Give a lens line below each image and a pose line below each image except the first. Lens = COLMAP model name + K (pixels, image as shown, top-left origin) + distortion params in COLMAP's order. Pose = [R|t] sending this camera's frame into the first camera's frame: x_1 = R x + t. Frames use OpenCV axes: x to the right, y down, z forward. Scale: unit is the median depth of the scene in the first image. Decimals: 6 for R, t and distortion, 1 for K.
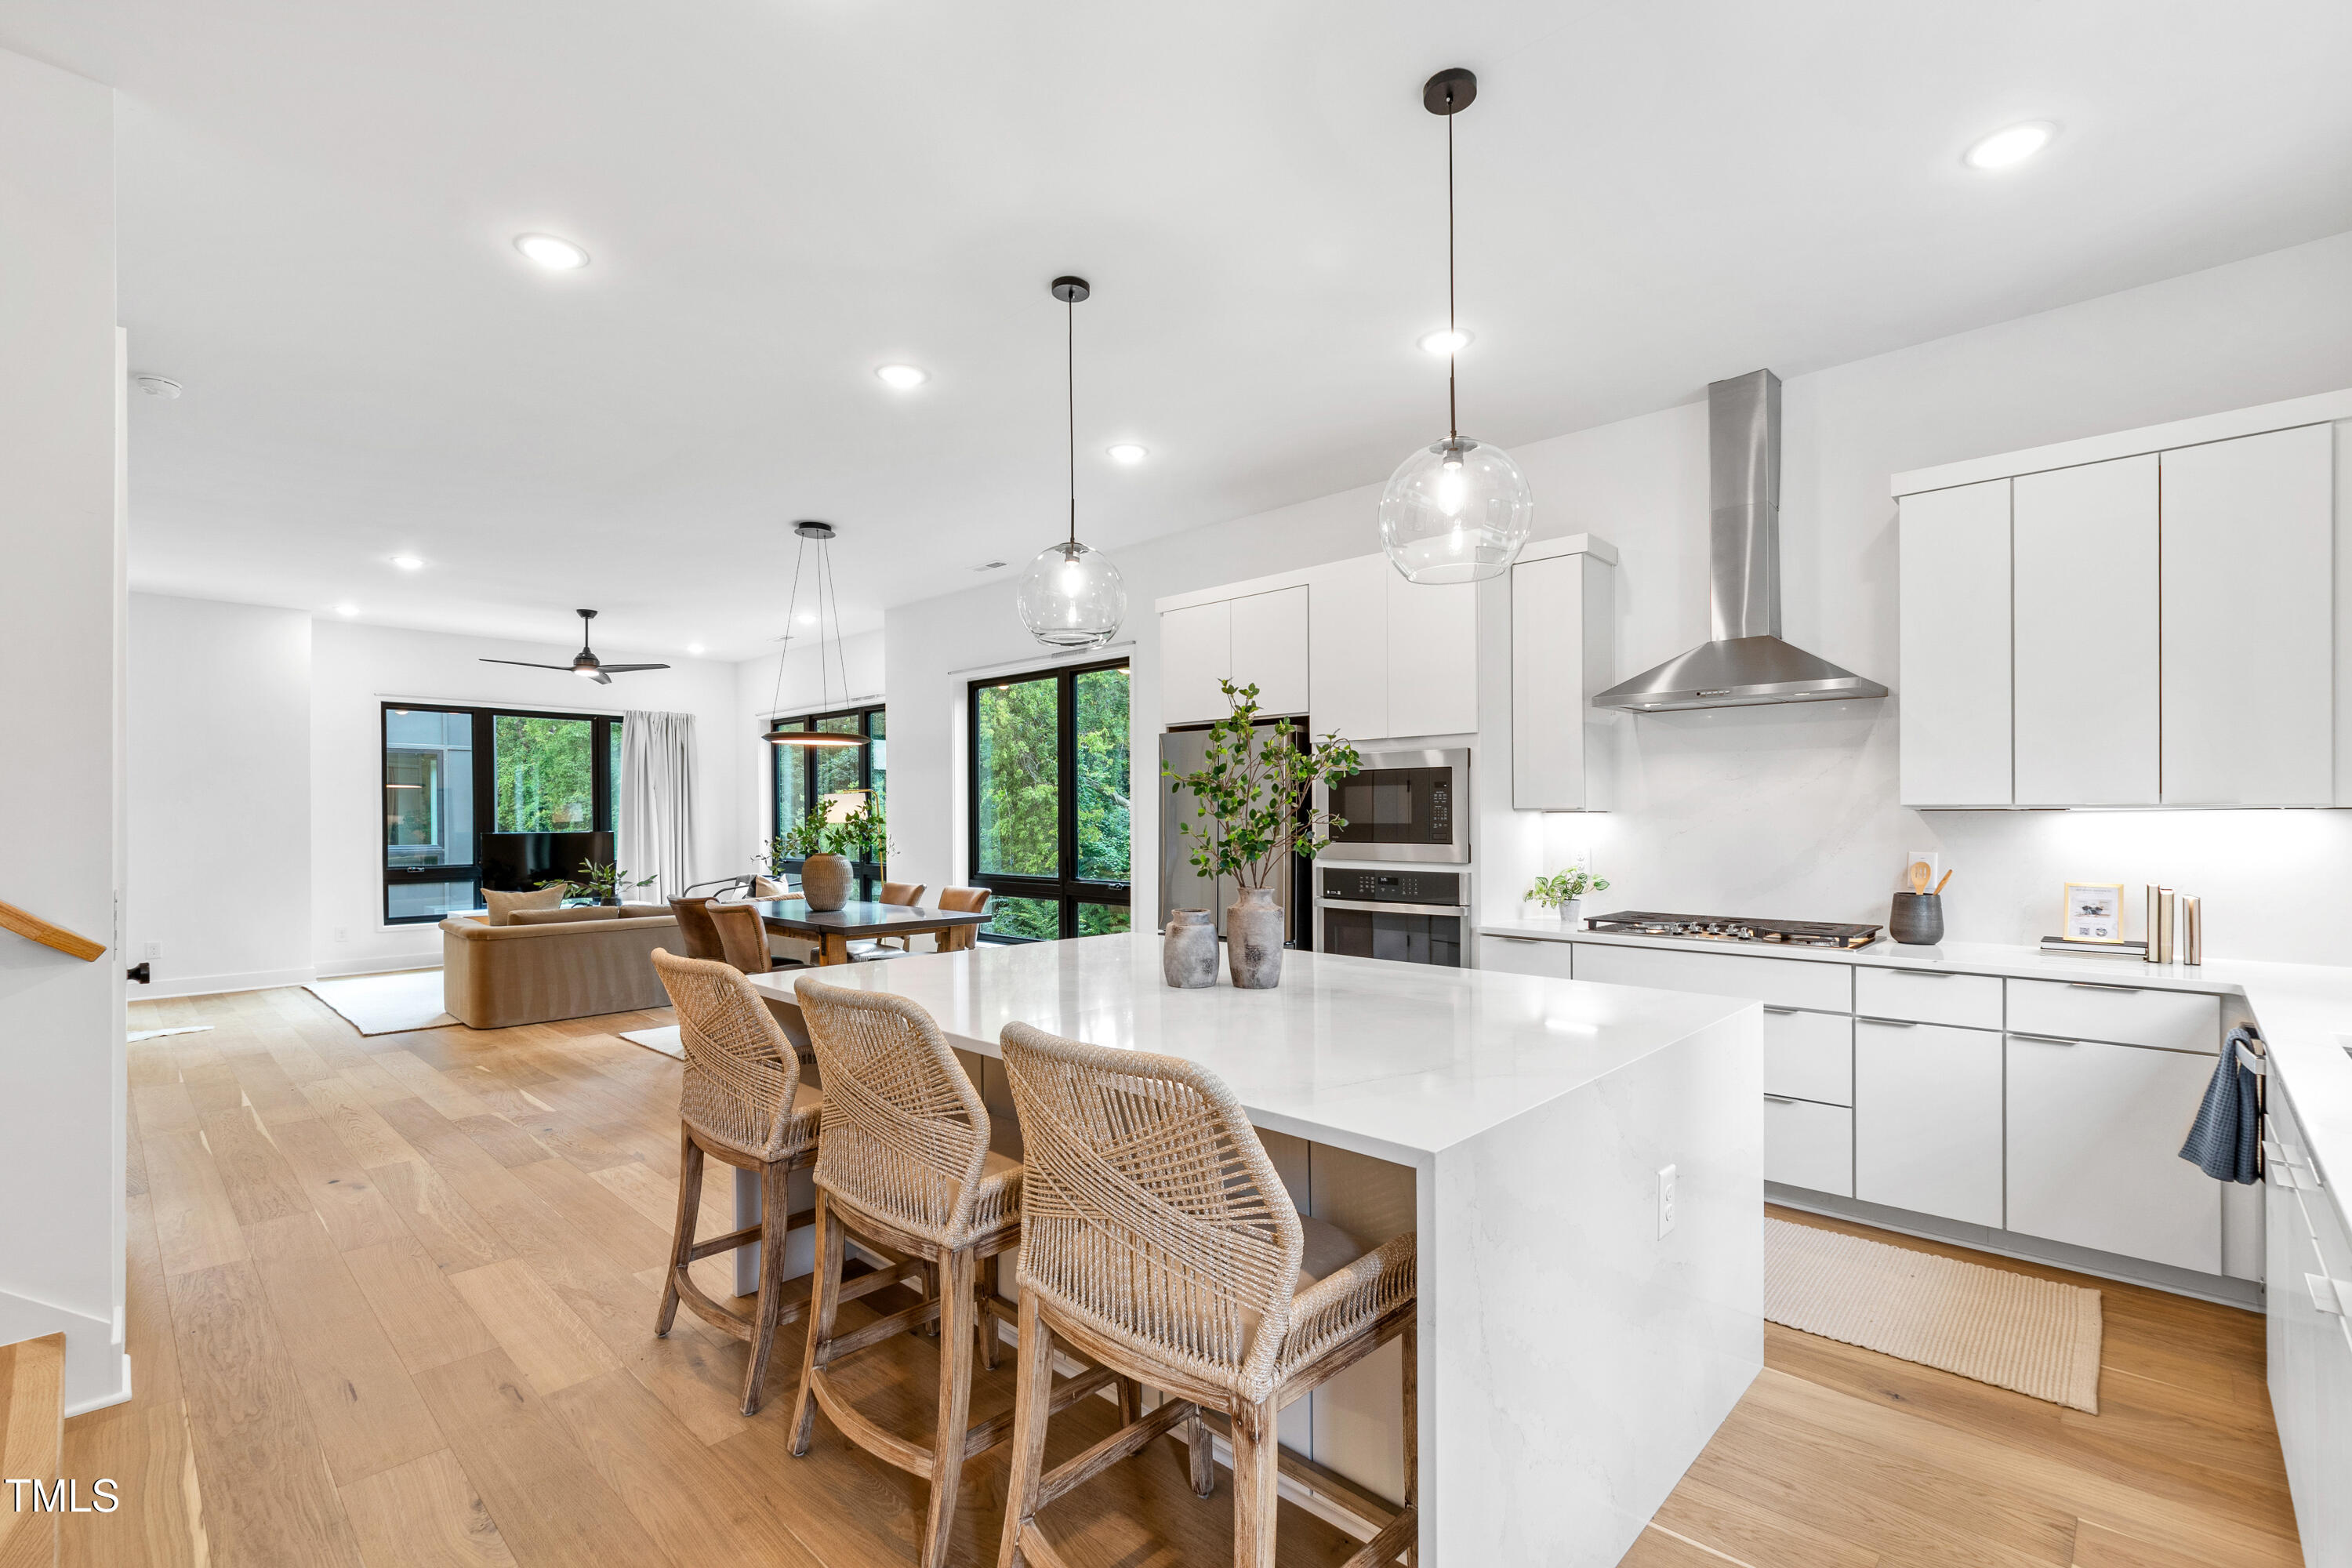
lens RADIAL K [[1010.8, 0, 1161.6], [0, 1010.8, 827.4], [0, 0, 1]] dist [0.000425, -0.012678]
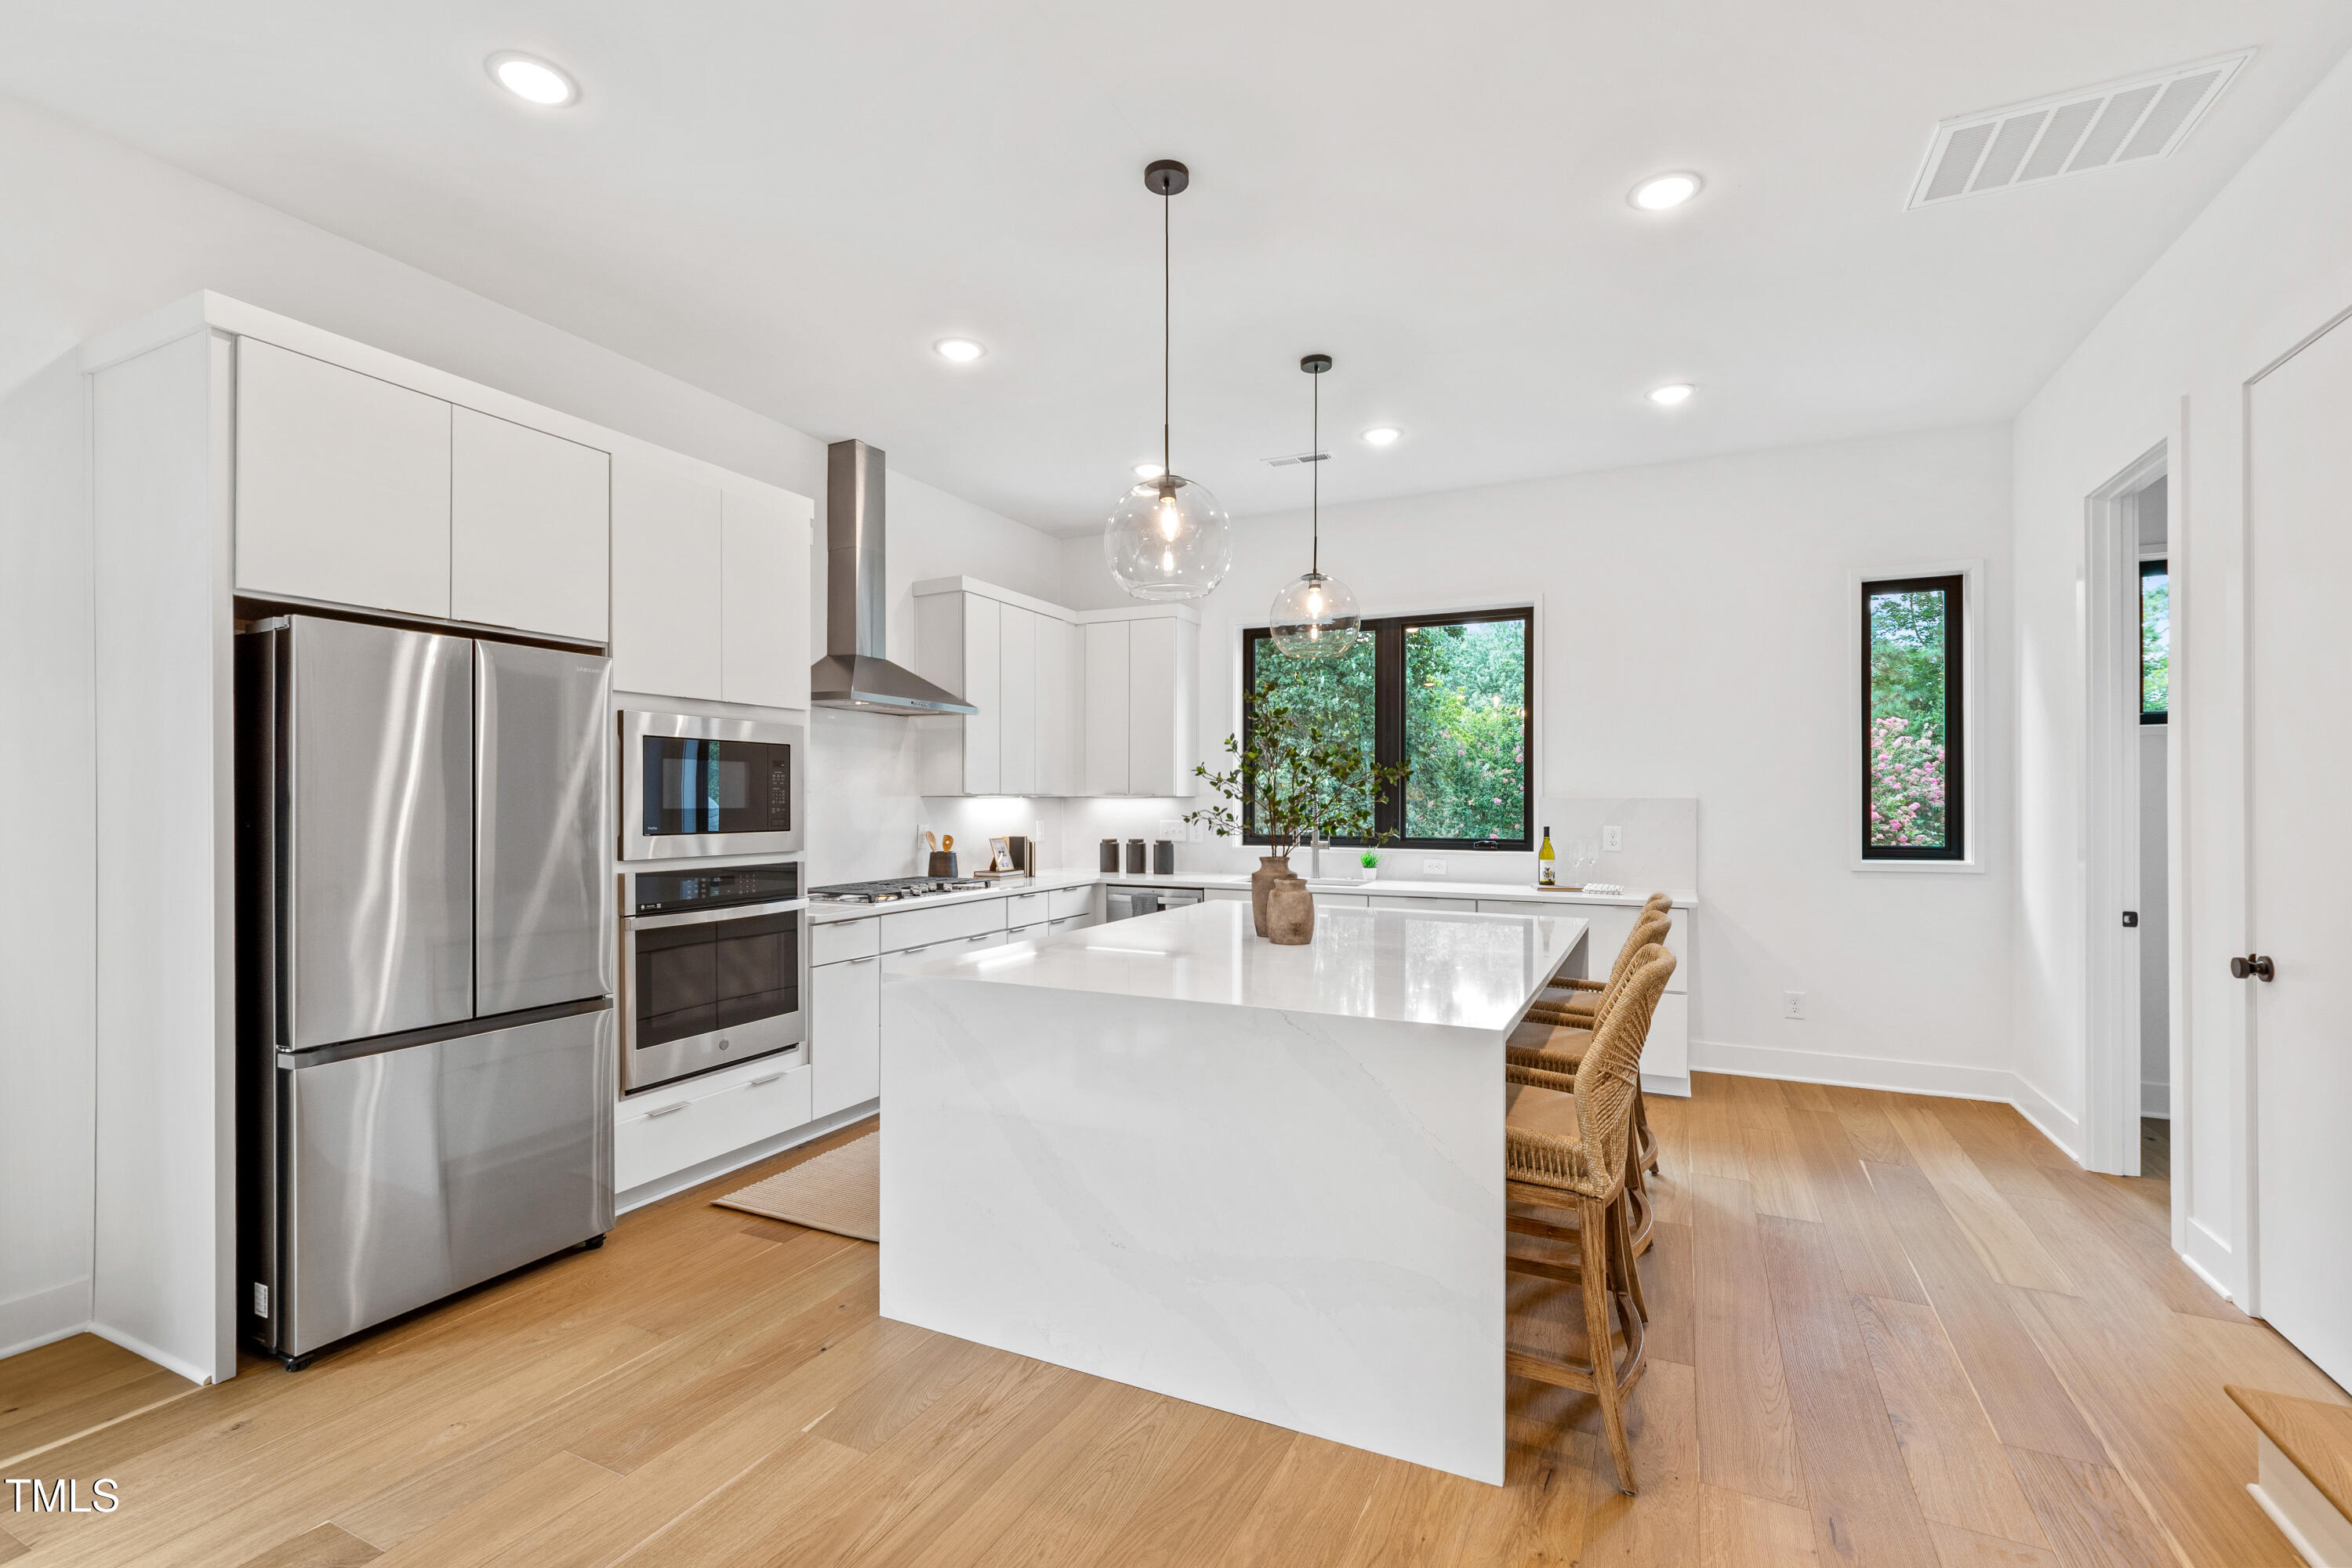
lens RADIAL K [[1044.8, 0, 1168.9], [0, 1044.8, 795.8], [0, 0, 1]] dist [-0.000398, 0.004850]
pose [[-0.307235, 0.003487, 0.951627, -0.700485], [0.005860, 0.999981, -0.001772, -0.009899], [-0.951616, 0.005032, -0.307250, 0.965137]]
